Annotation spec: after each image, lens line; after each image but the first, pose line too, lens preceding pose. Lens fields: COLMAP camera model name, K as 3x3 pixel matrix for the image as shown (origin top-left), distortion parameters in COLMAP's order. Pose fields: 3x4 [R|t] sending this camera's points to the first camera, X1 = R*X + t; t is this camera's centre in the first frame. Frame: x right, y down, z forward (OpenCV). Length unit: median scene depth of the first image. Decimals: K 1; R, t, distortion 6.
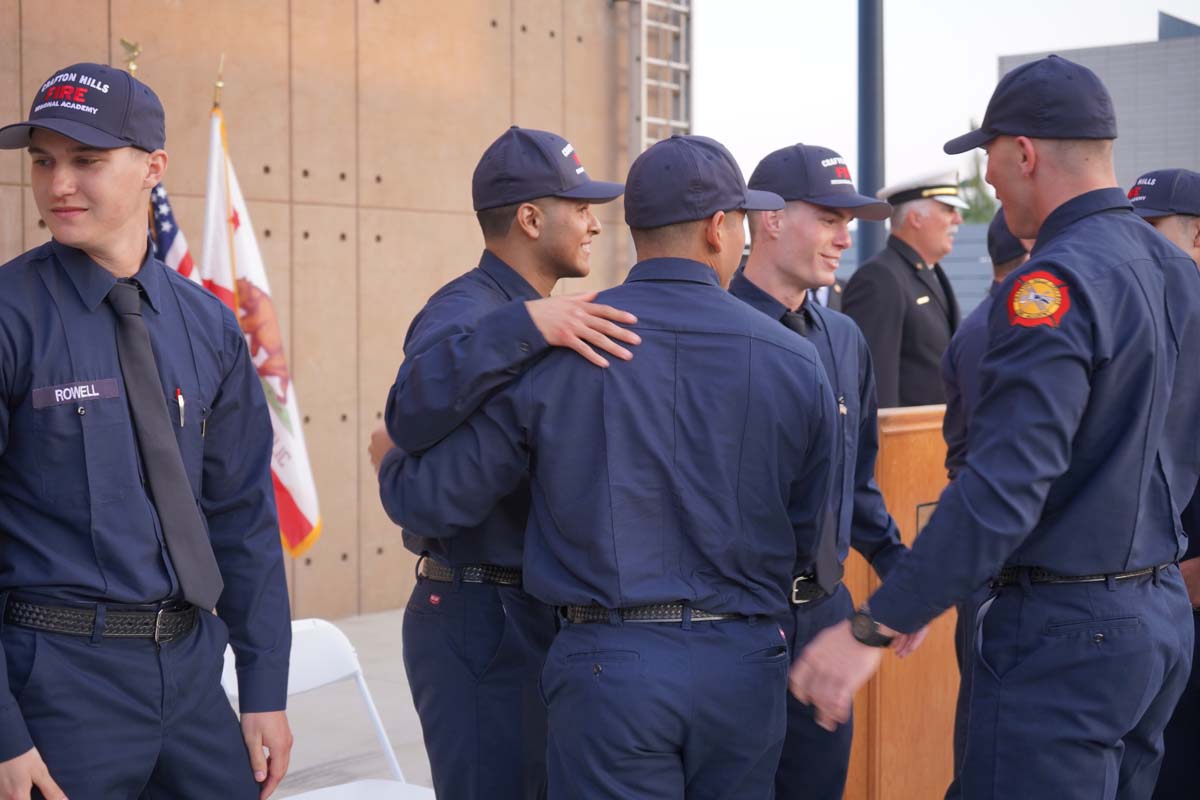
lens RADIAL K [[1817.9, 0, 598.7], [0, 1817.9, 392.7], [0, 0, 1]] dist [0.003415, -0.007915]
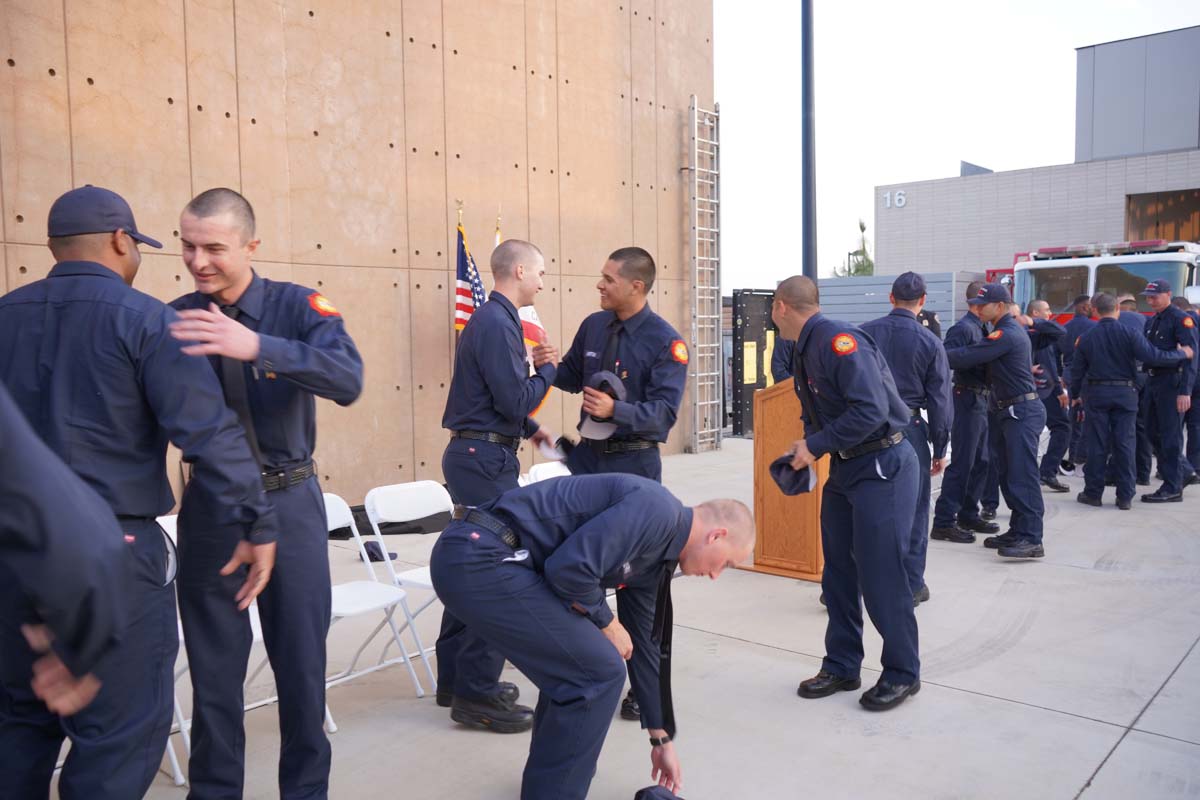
lens RADIAL K [[975.0, 0, 603.9], [0, 975.0, 396.8], [0, 0, 1]] dist [-0.006210, 0.017009]
pose [[0.998390, -0.010439, -0.055754, -0.021225], [0.012087, 0.999498, 0.029290, 0.003855], [0.055420, -0.029917, 0.998015, -0.098060]]
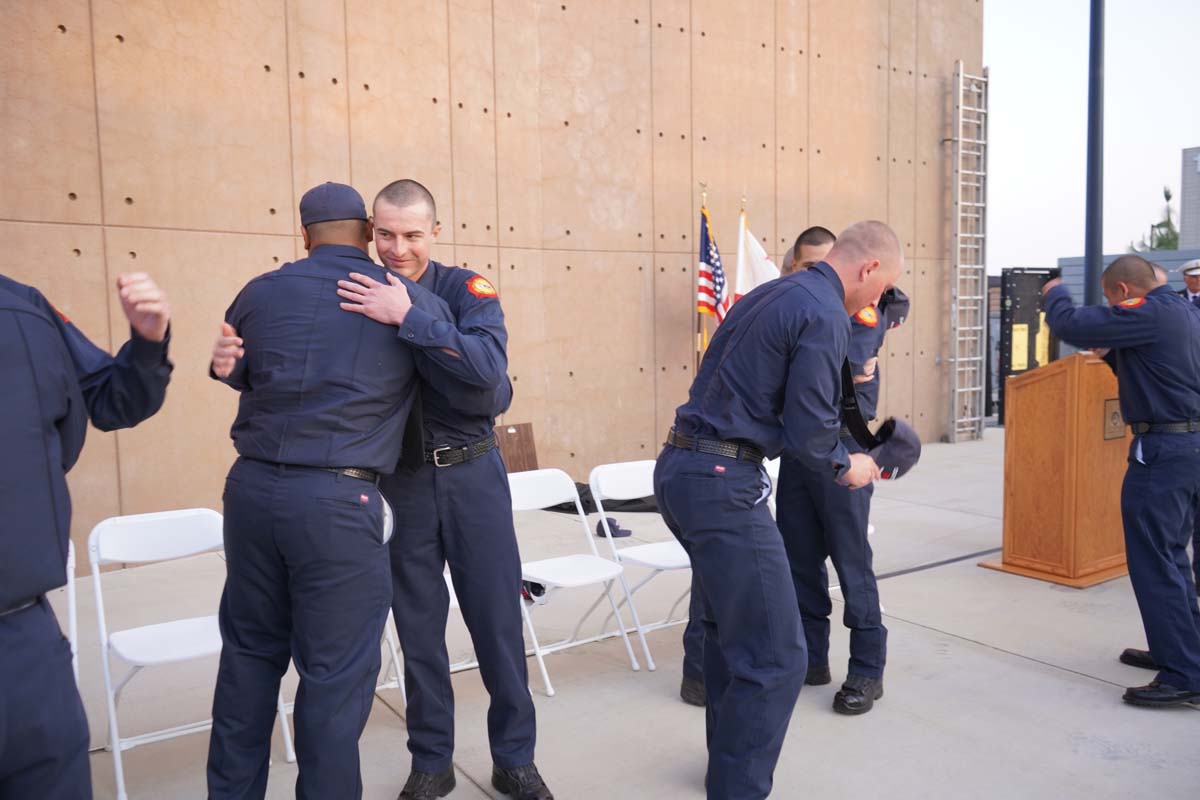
lens RADIAL K [[975.0, 0, 603.9], [0, 975.0, 396.8], [0, 0, 1]] dist [-0.006210, 0.017009]
pose [[0.948880, 0.010002, -0.315479, -0.004767], [0.004320, 0.998993, 0.044666, 0.004271], [0.315607, -0.043746, 0.947881, -0.094513]]
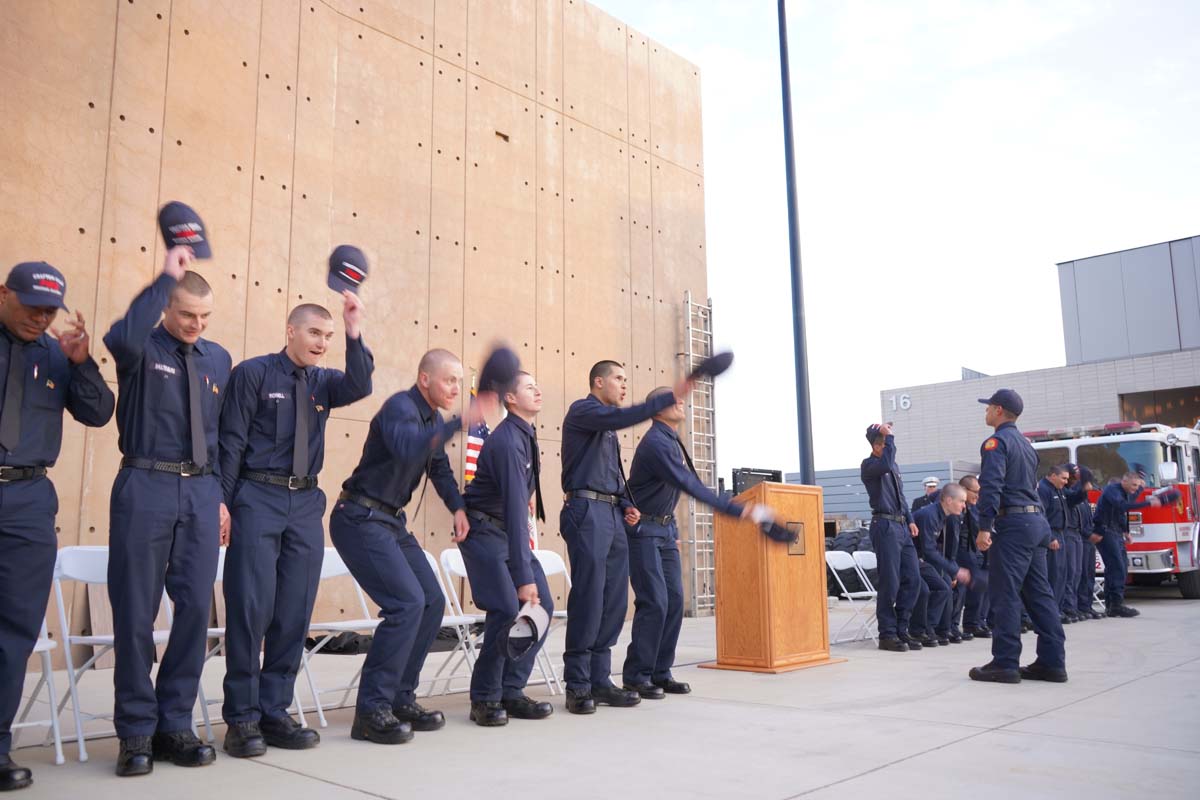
lens RADIAL K [[975.0, 0, 603.9], [0, 975.0, 396.8], [0, 0, 1]] dist [-0.006210, 0.017009]
pose [[0.995886, -0.025633, -0.086916, 0.022630], [0.007876, 0.980013, -0.198777, 0.079847], [0.090274, 0.197275, 0.976183, -0.187697]]
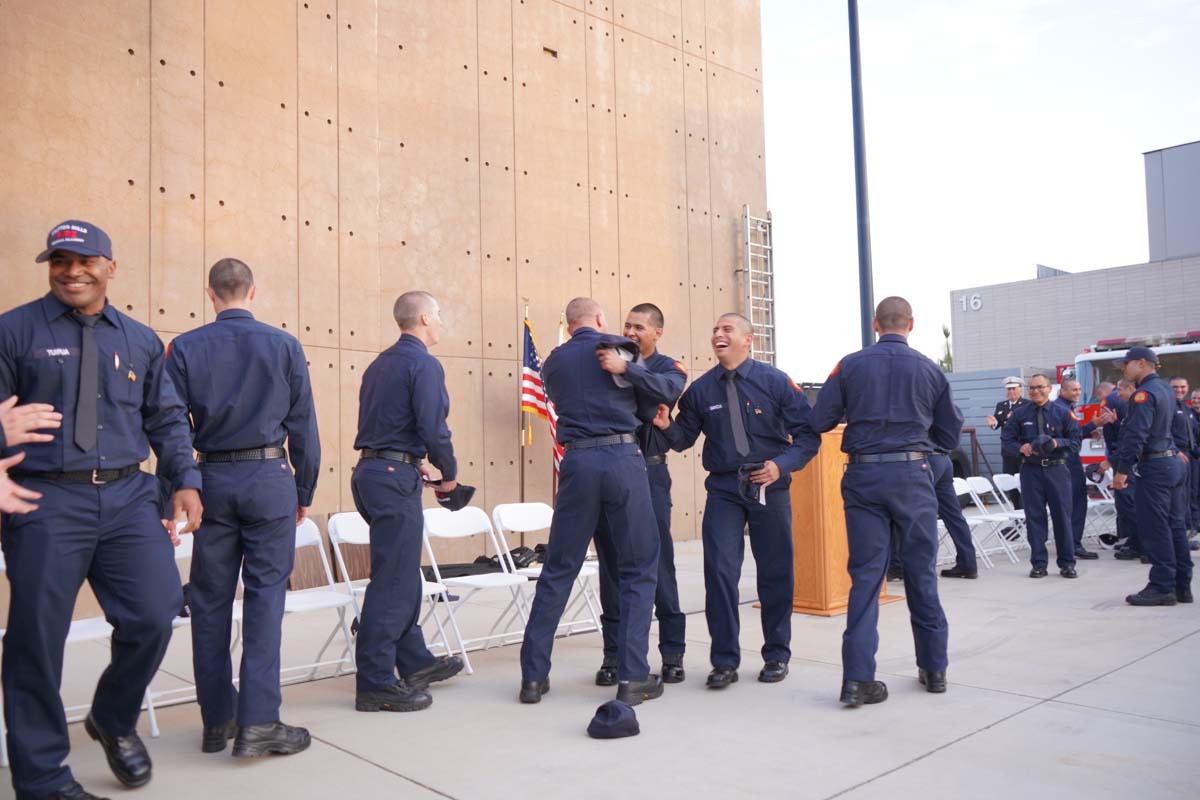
lens RADIAL K [[975.0, 0, 603.9], [0, 975.0, 396.8], [0, 0, 1]] dist [-0.006210, 0.017009]
pose [[0.987270, -0.030951, -0.156012, 0.031927], [0.016510, 0.995527, -0.093027, 0.045396], [0.158193, 0.089267, 0.983365, -0.183605]]
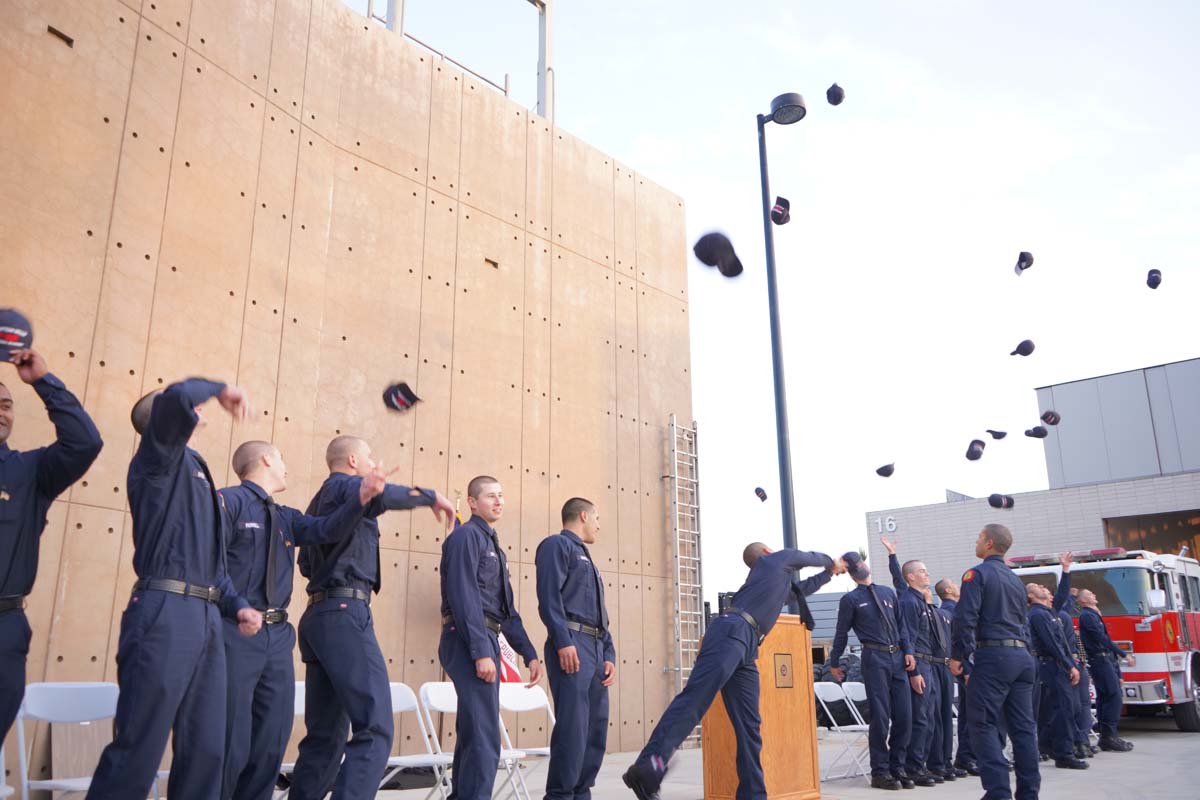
lens RADIAL K [[975.0, 0, 603.9], [0, 975.0, 396.8], [0, 0, 1]] dist [-0.006210, 0.017009]
pose [[0.997279, -0.027443, -0.068421, 0.022525], [0.004543, 0.949242, -0.314513, 0.073643], [0.073579, 0.313346, 0.946784, -0.190983]]
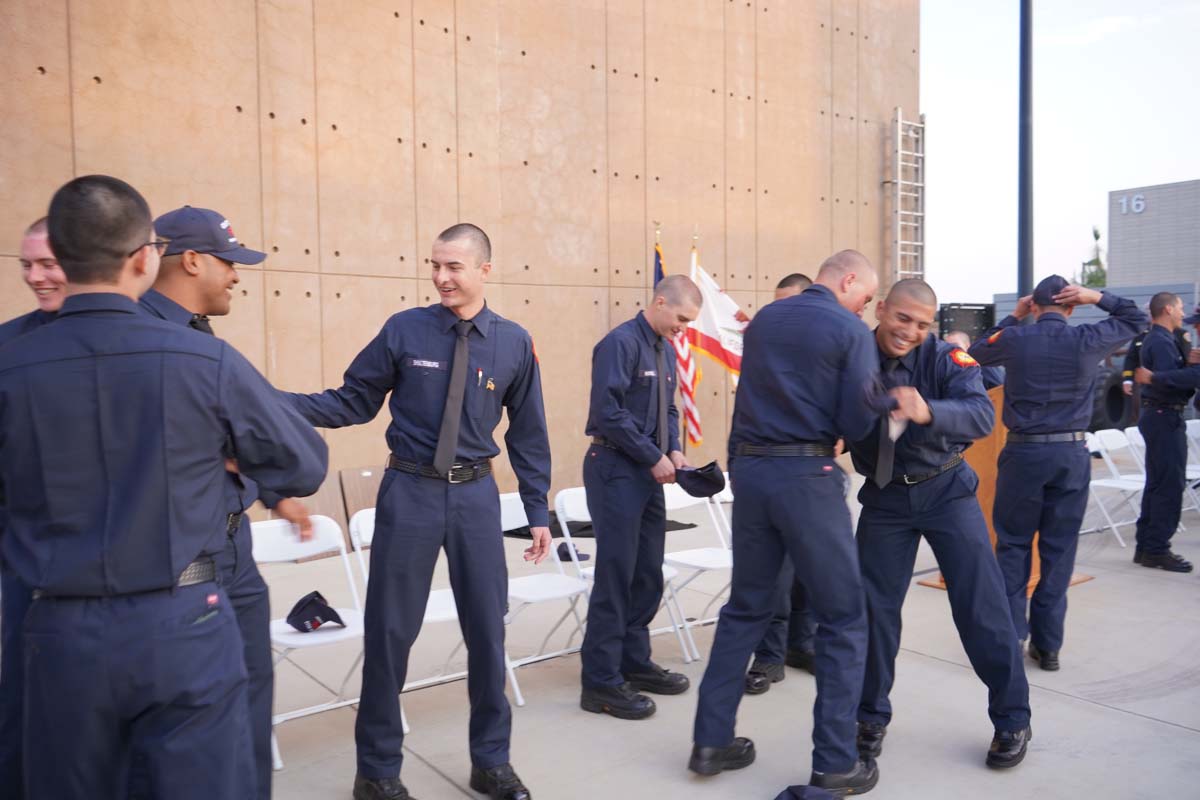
lens RADIAL K [[975.0, 0, 603.9], [0, 975.0, 396.8], [0, 0, 1]] dist [-0.006210, 0.017009]
pose [[0.963852, 0.001015, -0.266438, -0.002486], [0.002437, 0.999917, 0.012625, 0.004641], [0.266429, -0.012818, 0.963769, -0.123242]]
